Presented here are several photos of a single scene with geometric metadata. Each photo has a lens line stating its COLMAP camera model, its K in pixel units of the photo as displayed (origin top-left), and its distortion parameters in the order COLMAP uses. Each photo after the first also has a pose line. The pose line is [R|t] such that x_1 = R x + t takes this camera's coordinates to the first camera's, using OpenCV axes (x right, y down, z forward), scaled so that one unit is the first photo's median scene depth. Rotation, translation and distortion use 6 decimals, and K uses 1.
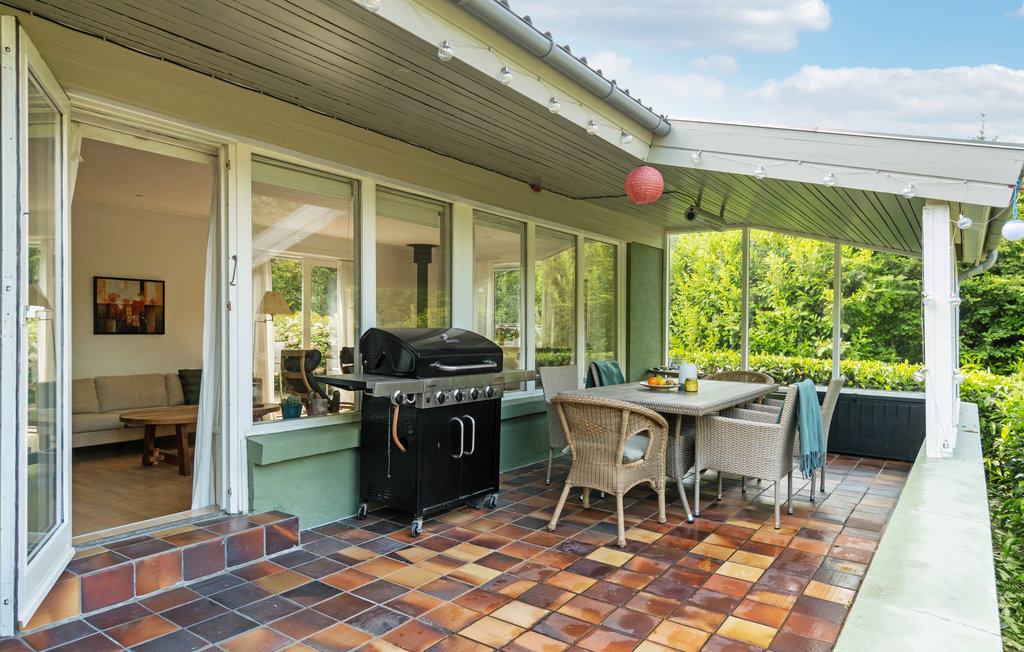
lens RADIAL K [[638.7, 0, 512.0], [0, 638.7, 326.0], [0, 0, 1]] dist [-0.008072, -0.001122]
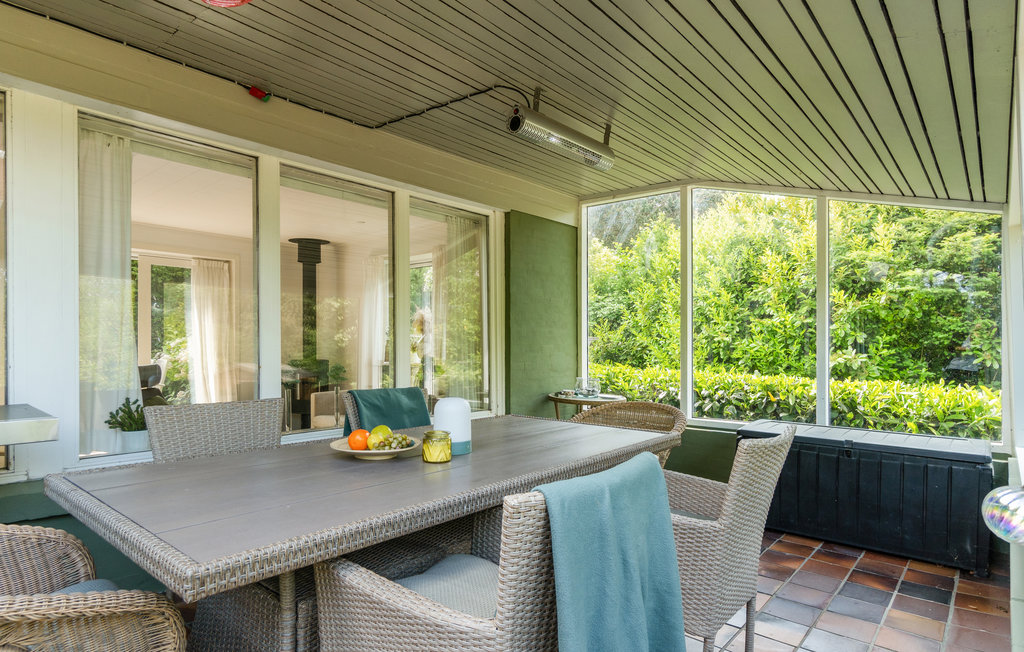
lens RADIAL K [[560.8, 0, 510.6], [0, 560.8, 341.8], [0, 0, 1]] dist [-0.000130, -0.000144]
pose [[0.995075, -0.010983, -0.098513, 0.145789], [0.010584, 0.999934, -0.004574, 0.007633], [0.098557, 0.003509, 0.995125, 0.236749]]
